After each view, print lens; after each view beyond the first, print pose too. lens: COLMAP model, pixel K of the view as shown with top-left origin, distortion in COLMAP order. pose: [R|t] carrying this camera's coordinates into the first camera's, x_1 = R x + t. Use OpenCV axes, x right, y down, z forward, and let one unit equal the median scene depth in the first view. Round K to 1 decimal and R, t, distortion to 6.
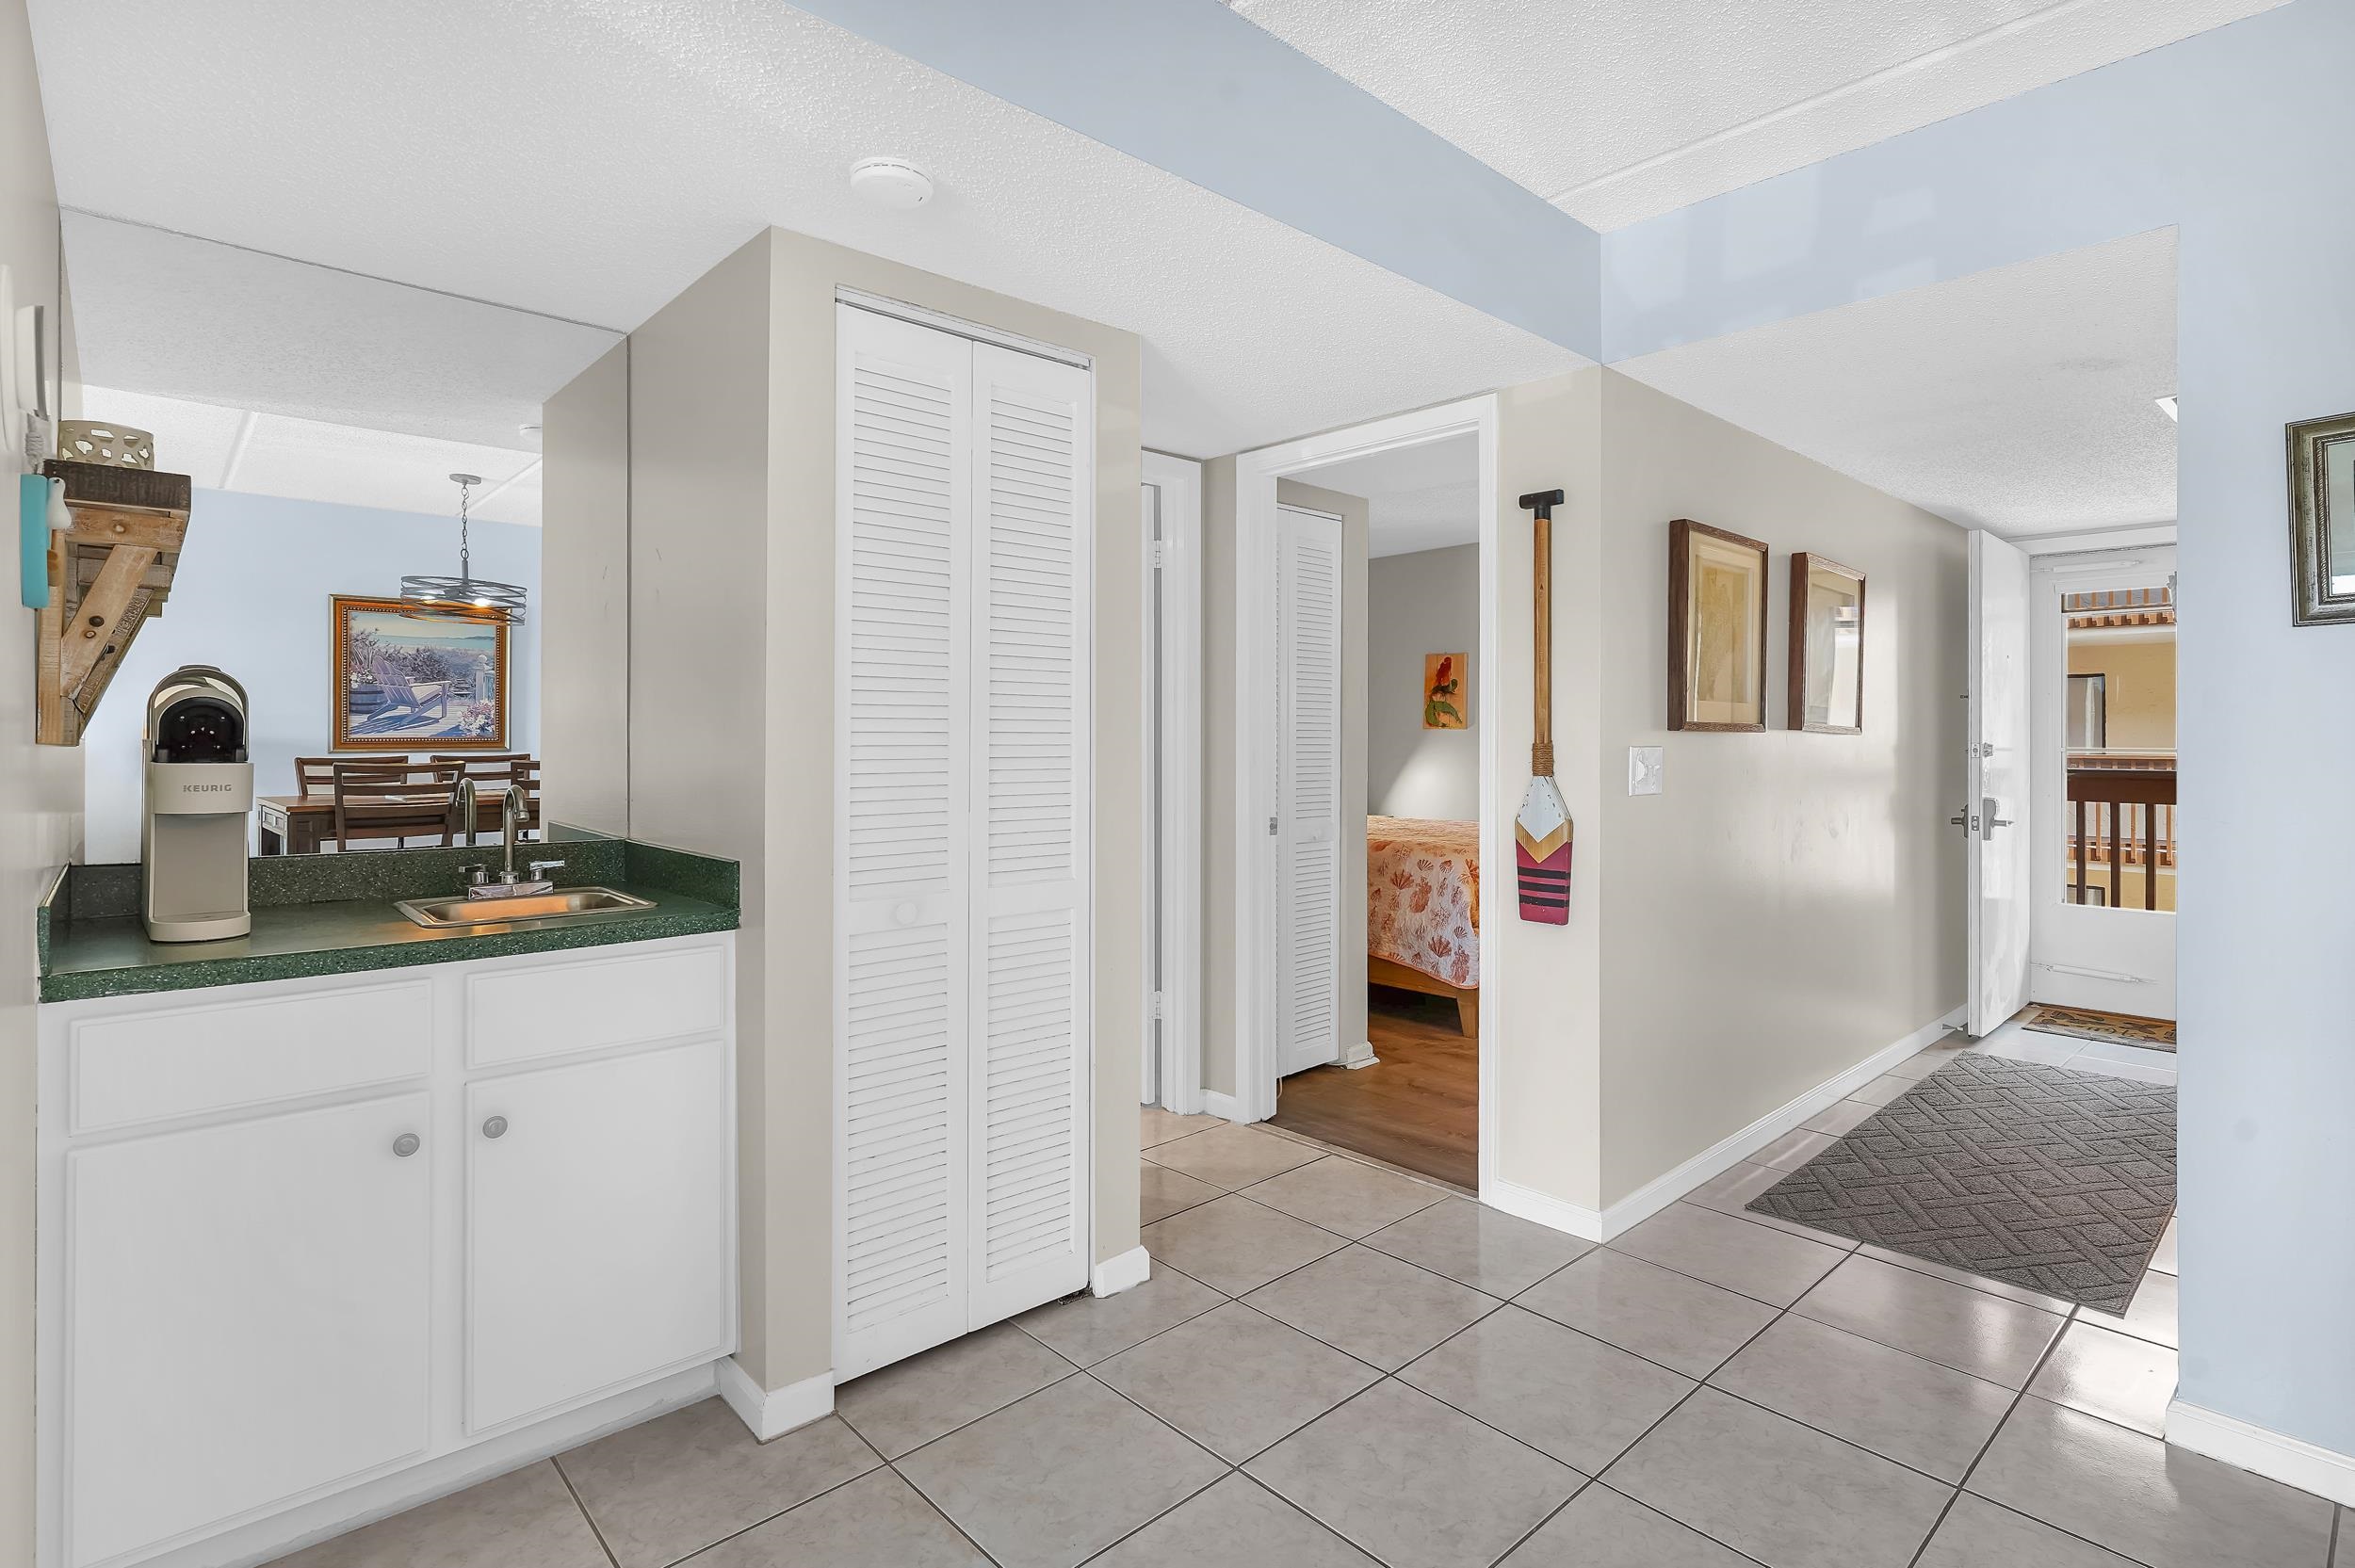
lens RADIAL K [[1158.8, 0, 1177.6], [0, 1158.8, 735.3], [0, 0, 1]] dist [-0.002984, 0.000540]
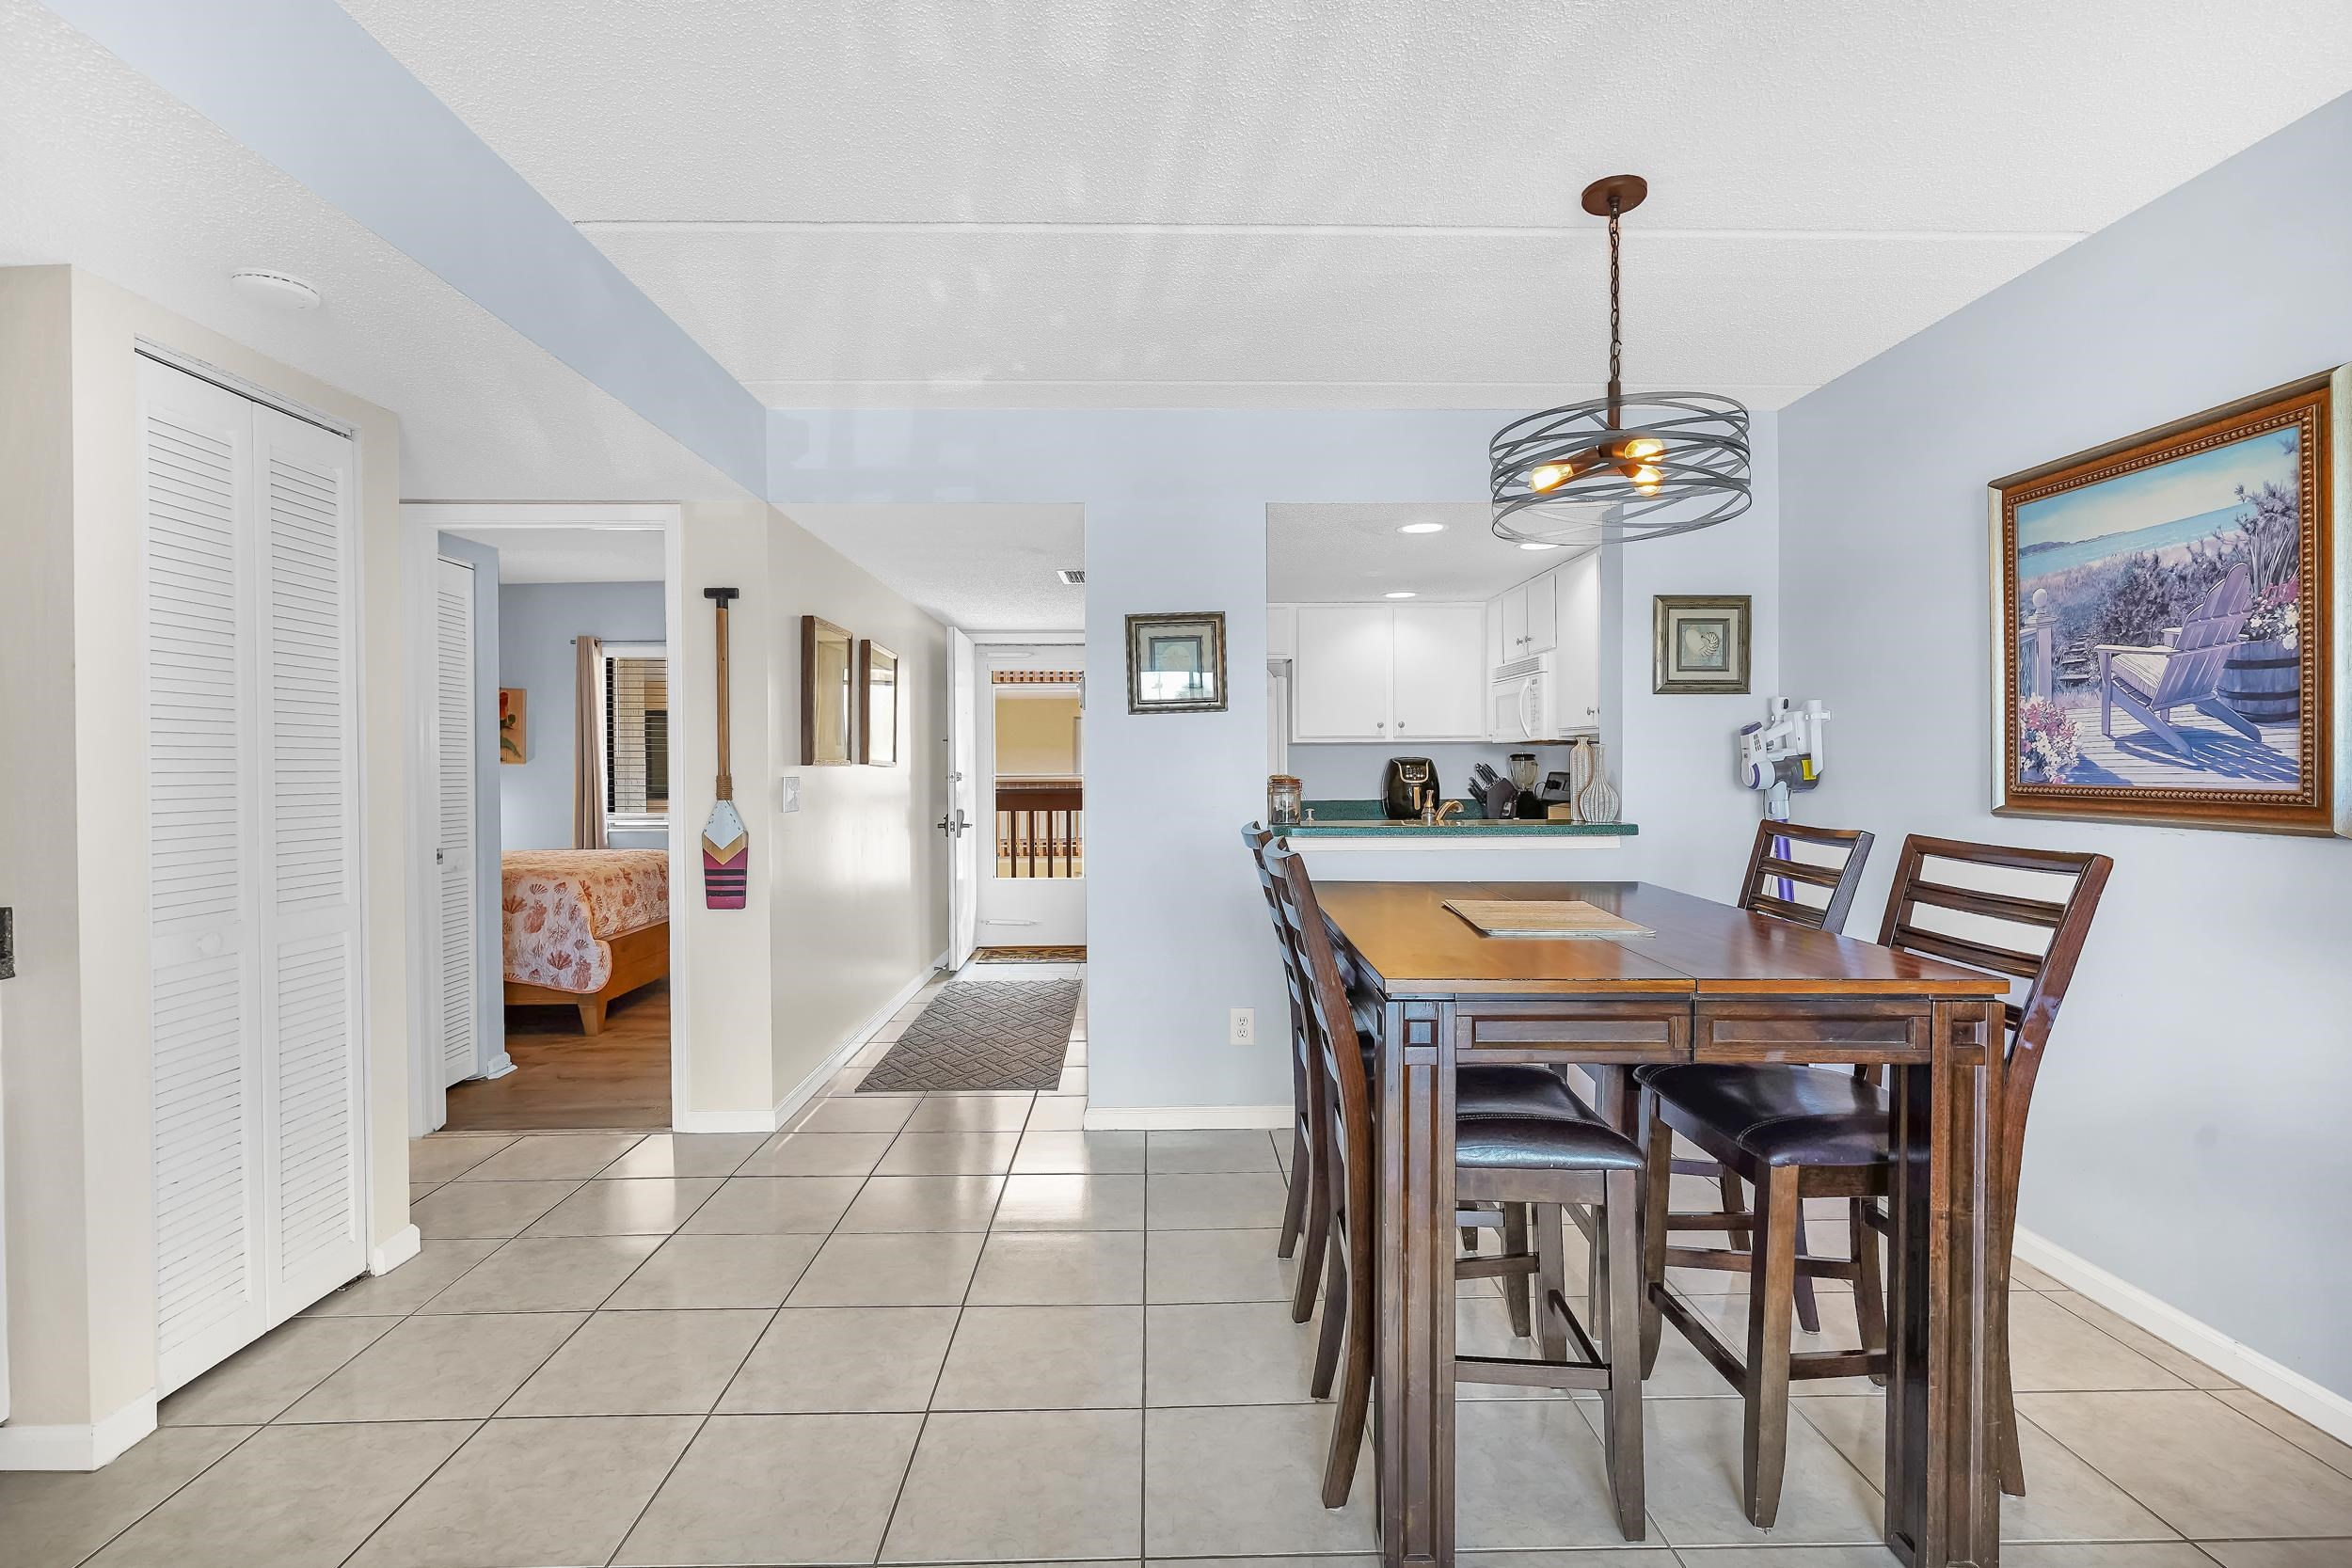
lens RADIAL K [[1130.4, 0, 1176.0], [0, 1130.4, 784.0], [0, 0, 1]] dist [-0.000274, 0.000371]
pose [[0.658654, -0.017581, 0.752241, -0.224760], [0.005601, 0.999814, 0.018463, -0.003036], [-0.752425, -0.007947, 0.658630, -0.176619]]
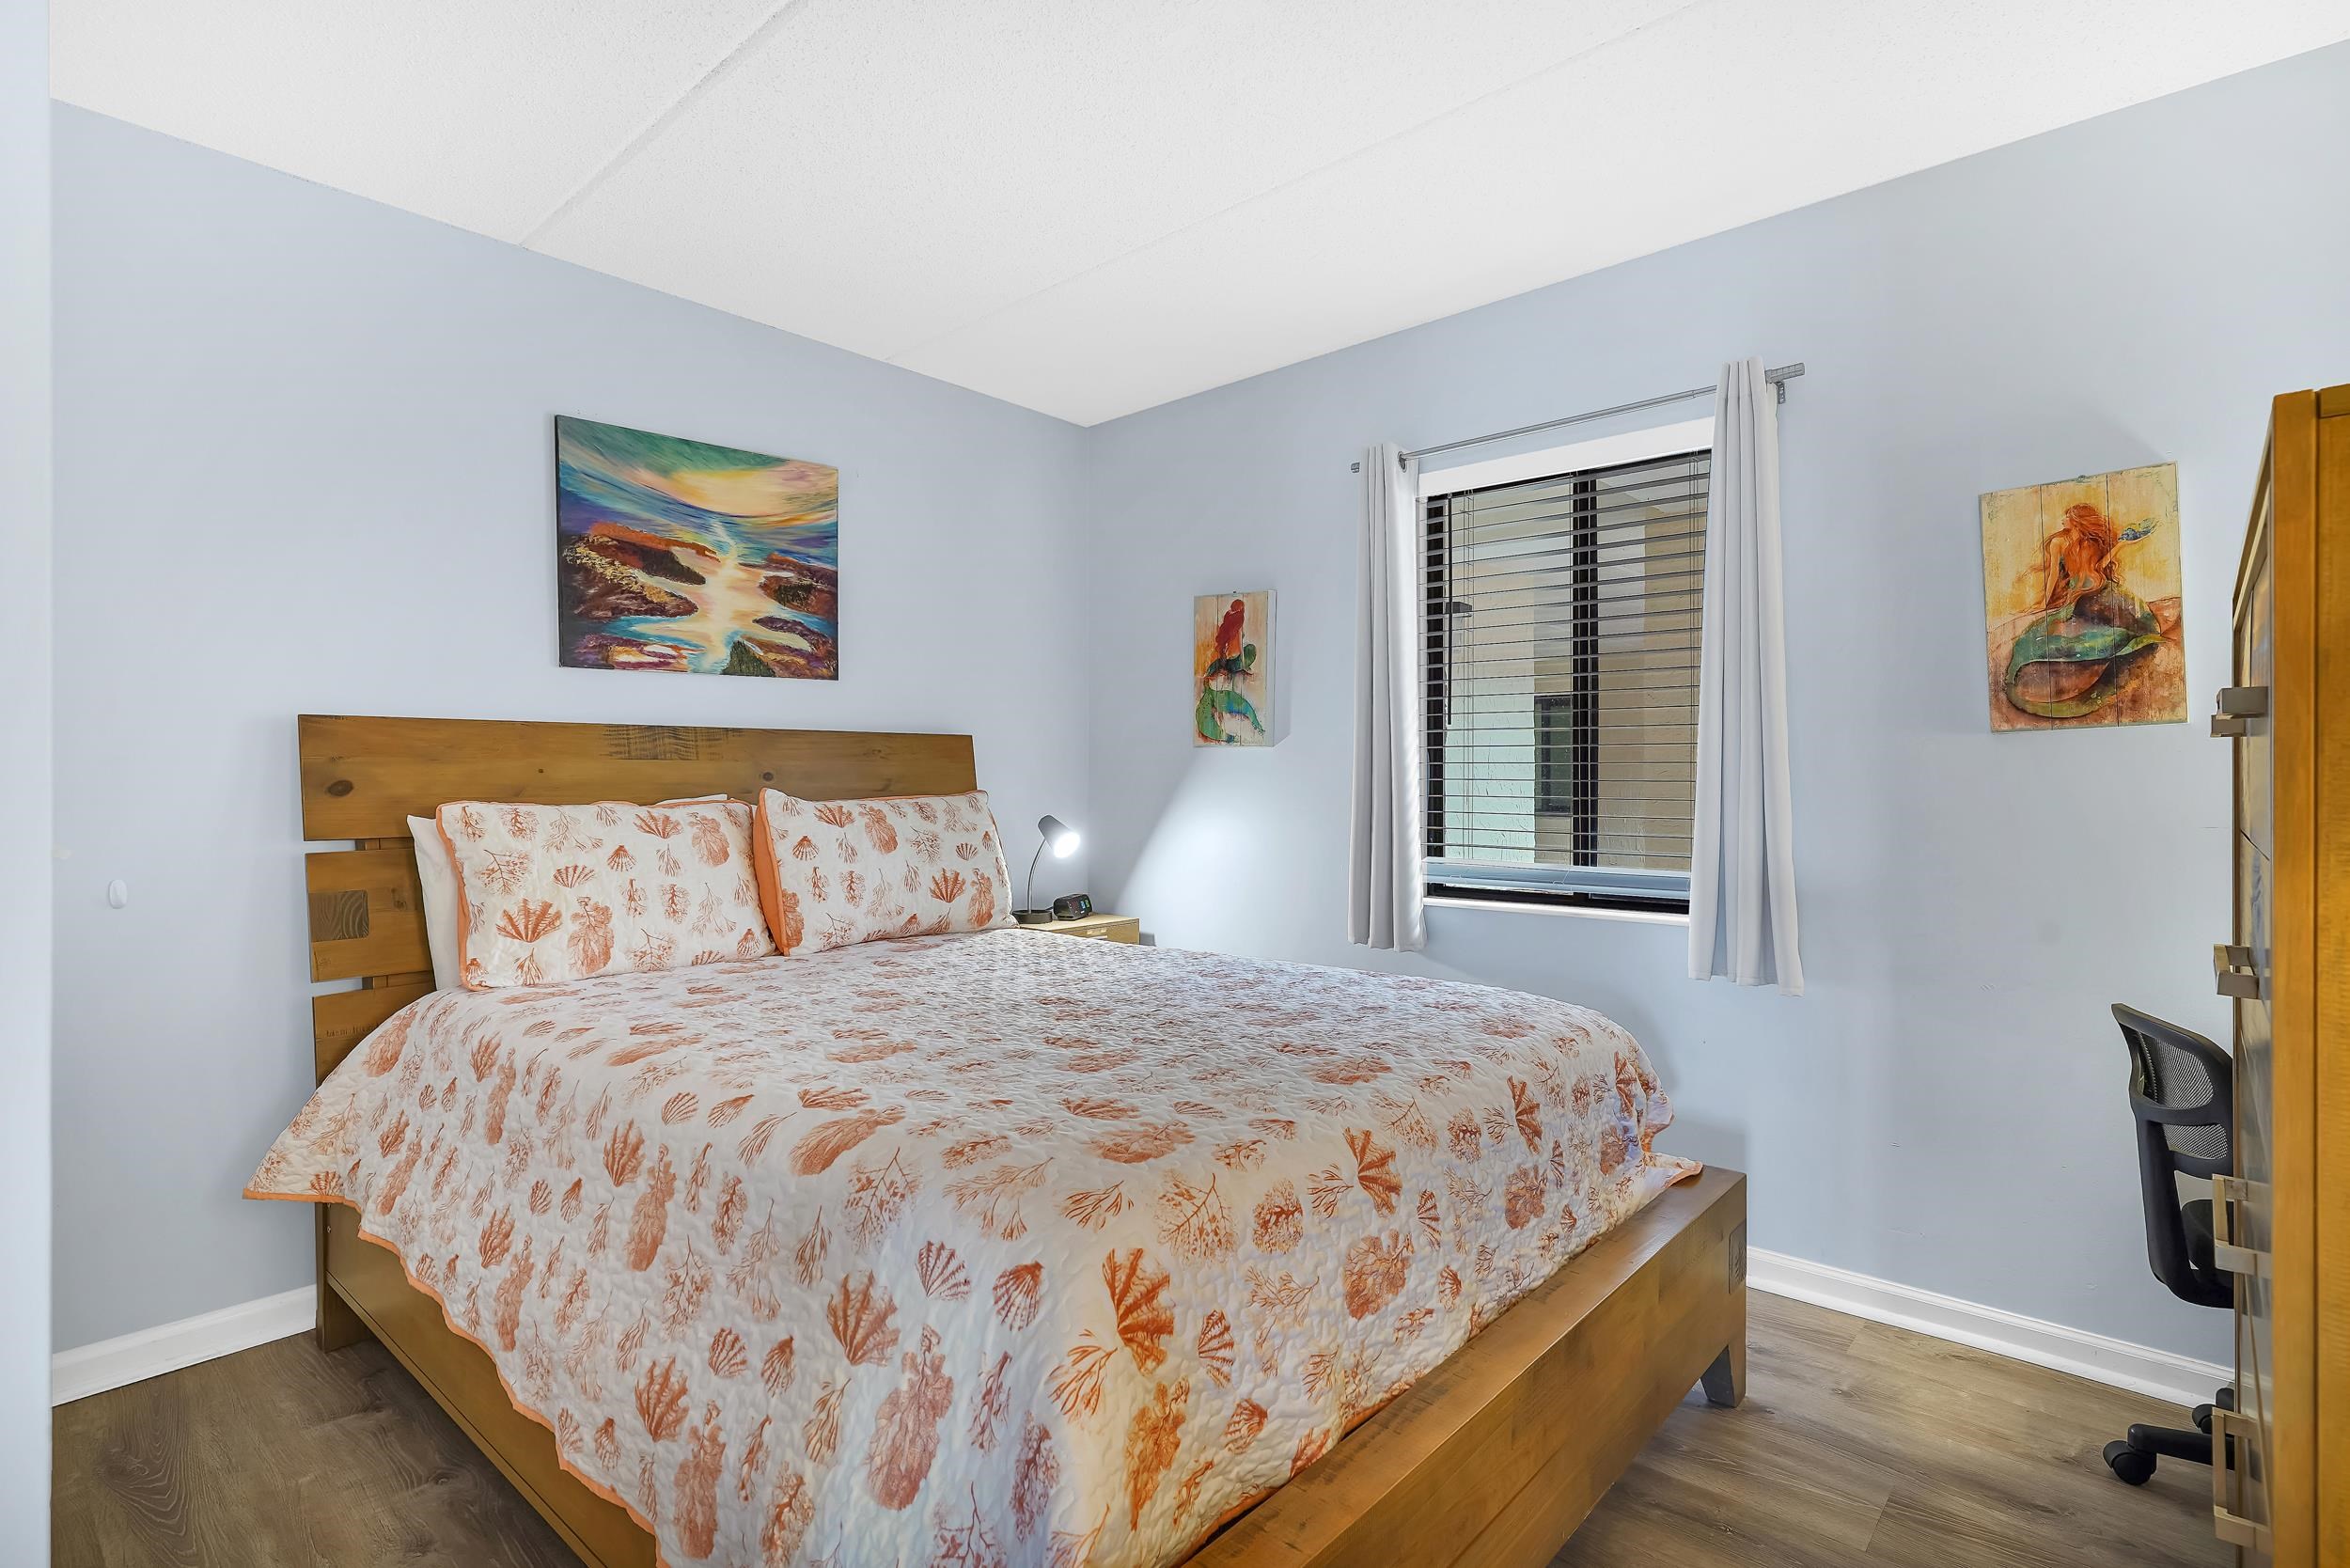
lens RADIAL K [[1145.1, 0, 1175.0], [0, 1145.1, 784.0], [0, 0, 1]] dist [-0.002398, 0.000829]
pose [[0.995412, -0.001414, 0.095671, 0.284054], [0.001266, 0.999998, 0.001608, 0.017618], [-0.095673, -0.001480, 0.995412, 0.918734]]
